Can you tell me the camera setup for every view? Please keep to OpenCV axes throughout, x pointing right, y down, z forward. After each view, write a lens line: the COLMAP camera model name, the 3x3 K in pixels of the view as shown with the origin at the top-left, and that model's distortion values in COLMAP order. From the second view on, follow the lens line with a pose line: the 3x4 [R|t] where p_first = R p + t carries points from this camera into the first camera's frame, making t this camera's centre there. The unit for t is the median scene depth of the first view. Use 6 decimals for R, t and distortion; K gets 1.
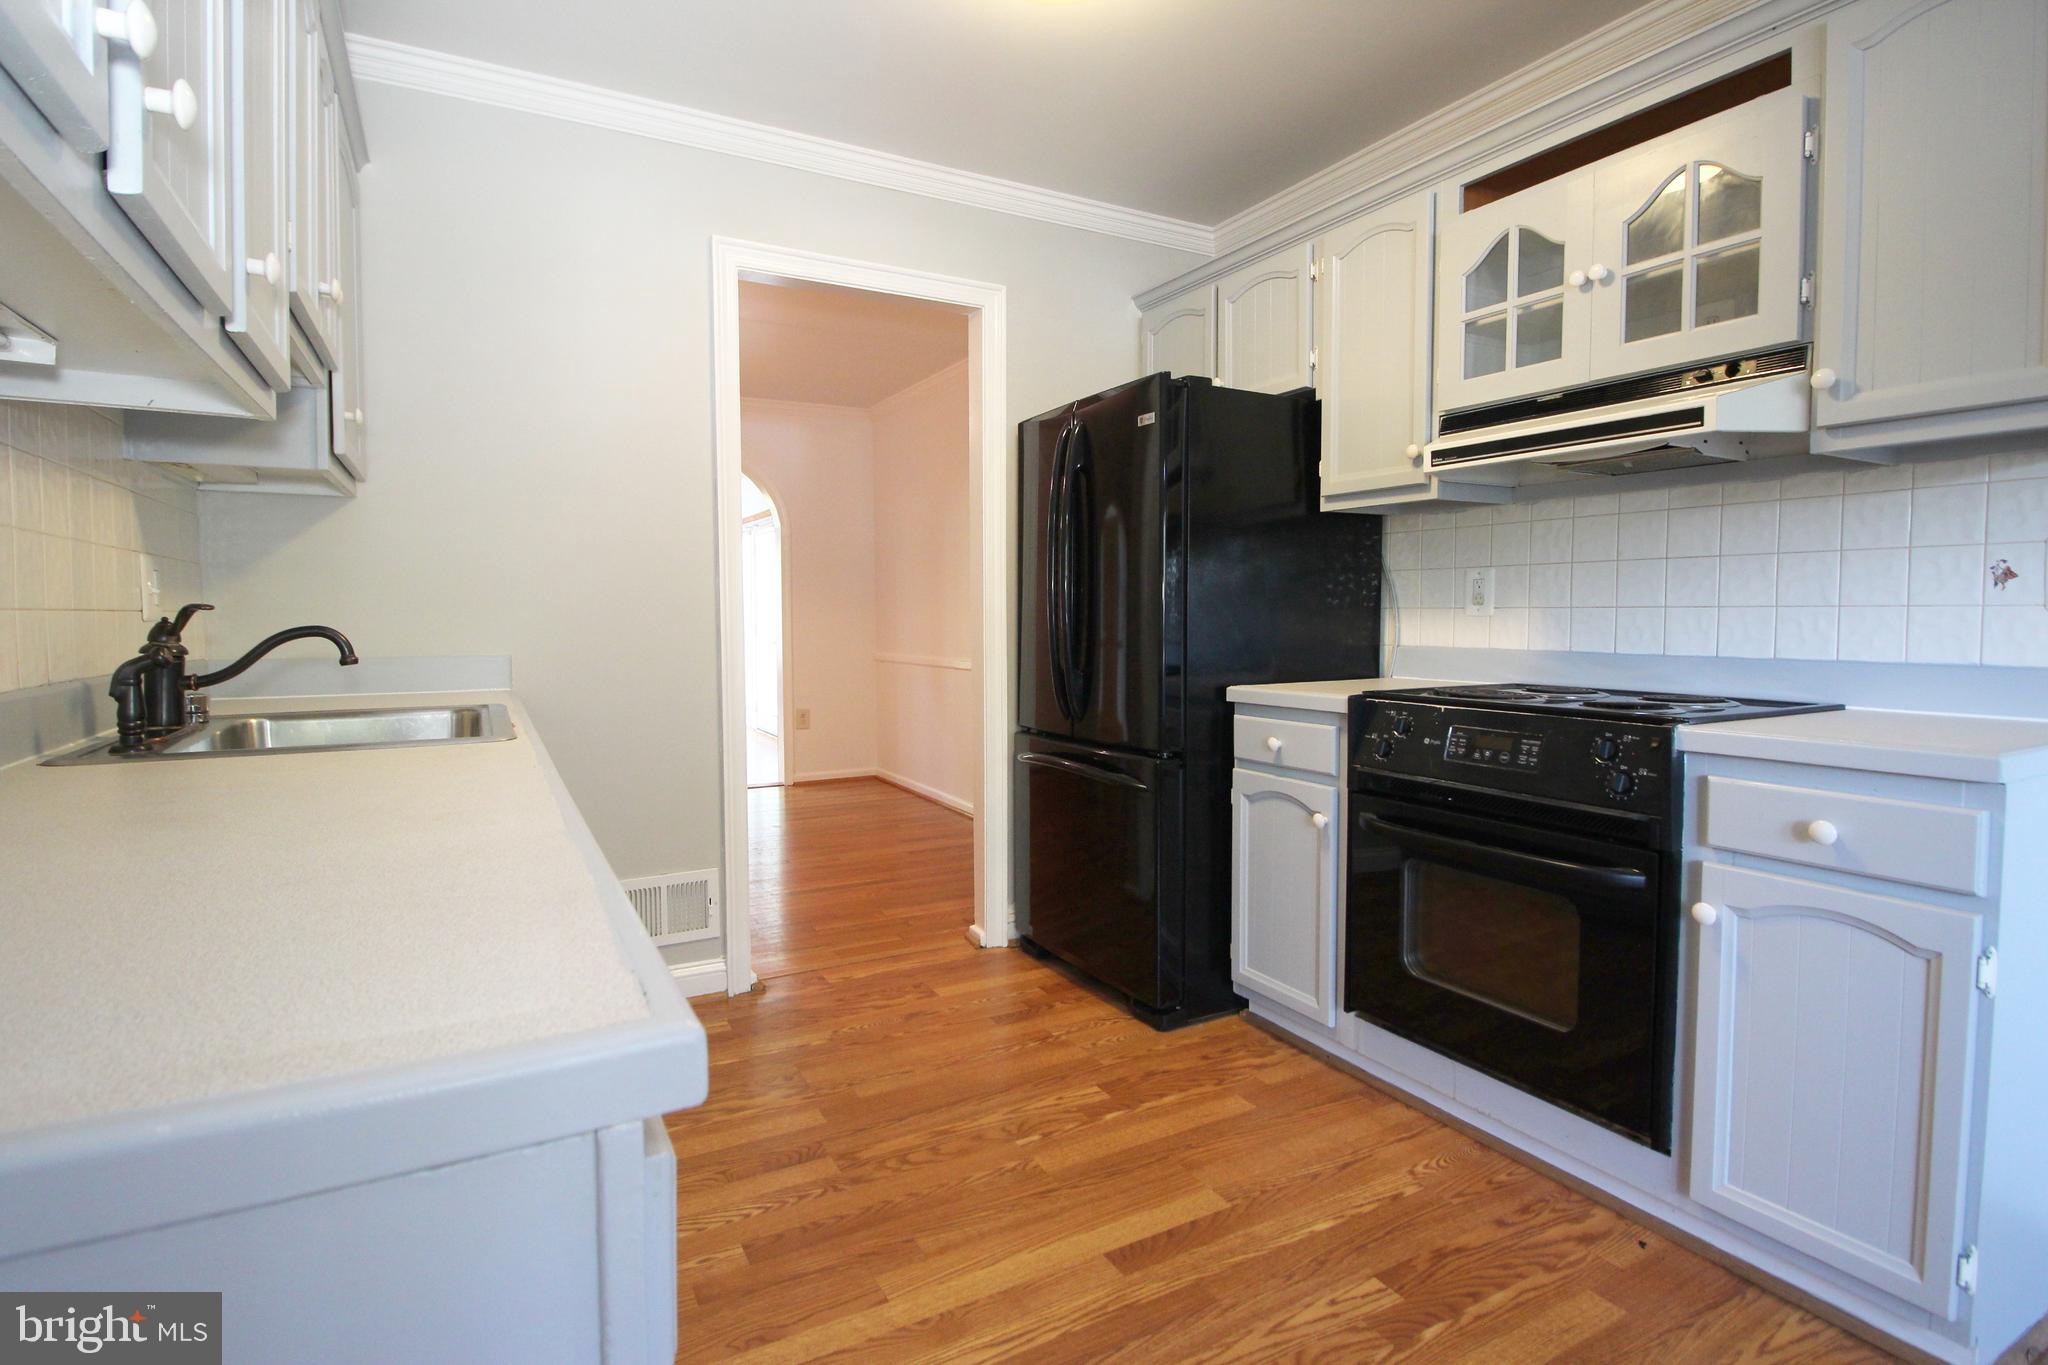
lens RADIAL K [[993.3, 0, 985.4], [0, 993.3, 651.0], [0, 0, 1]] dist [-0.011137, -0.000782]
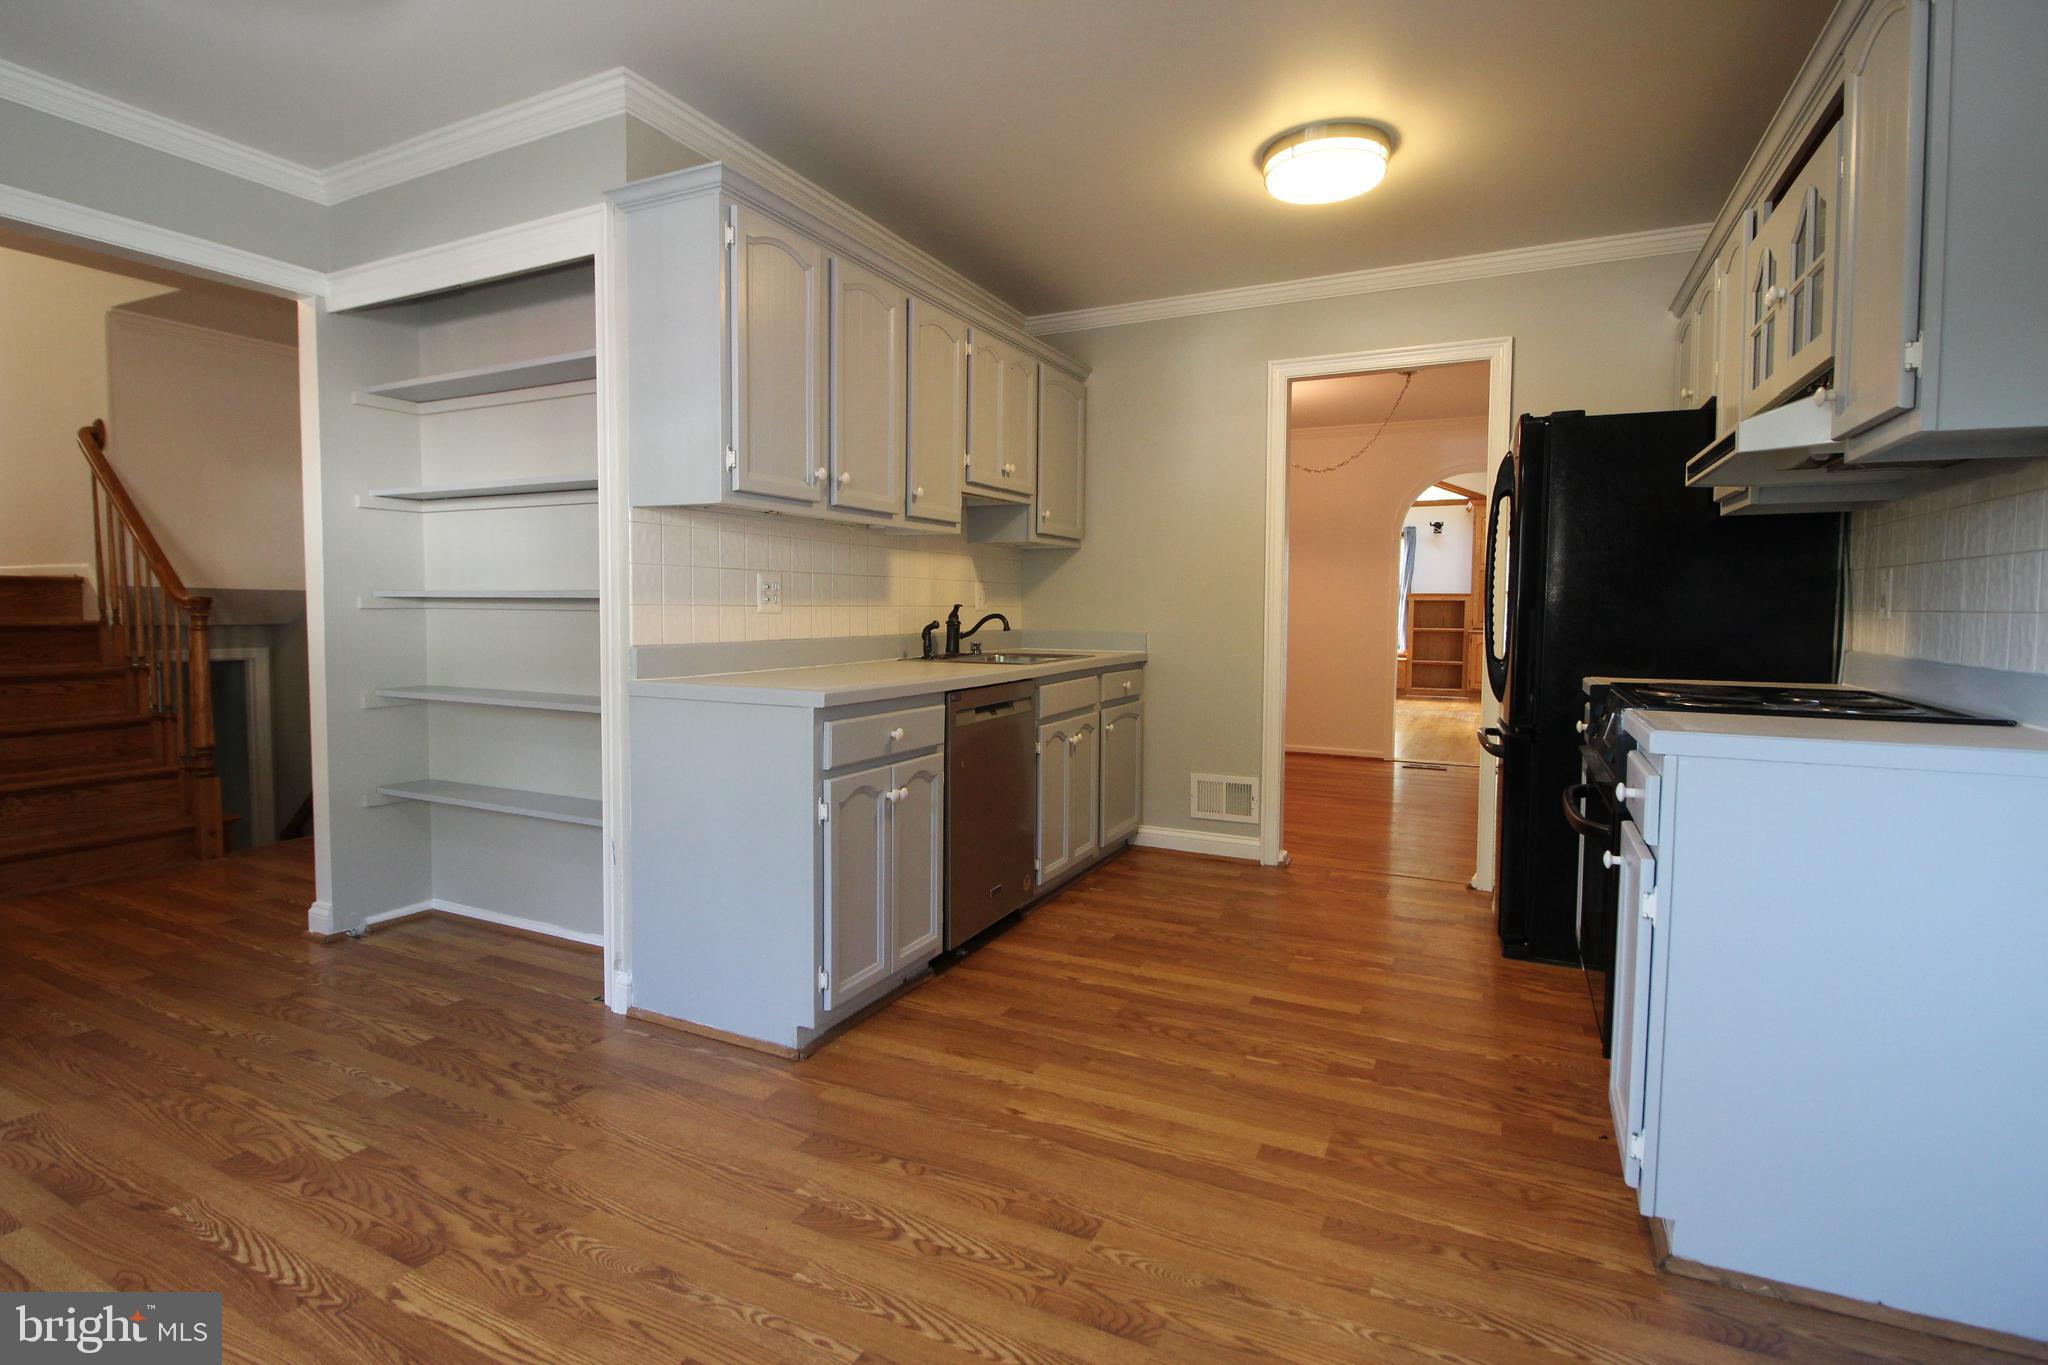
lens RADIAL K [[993.3, 0, 985.4], [0, 993.3, 651.0], [0, 0, 1]] dist [-0.011137, -0.000782]
pose [[0.557776, 0.041986, -0.828929, 1.087292], [-0.036948, 0.998986, 0.025738, 0.002472], [0.829169, 0.016272, 0.558762, -0.282117]]
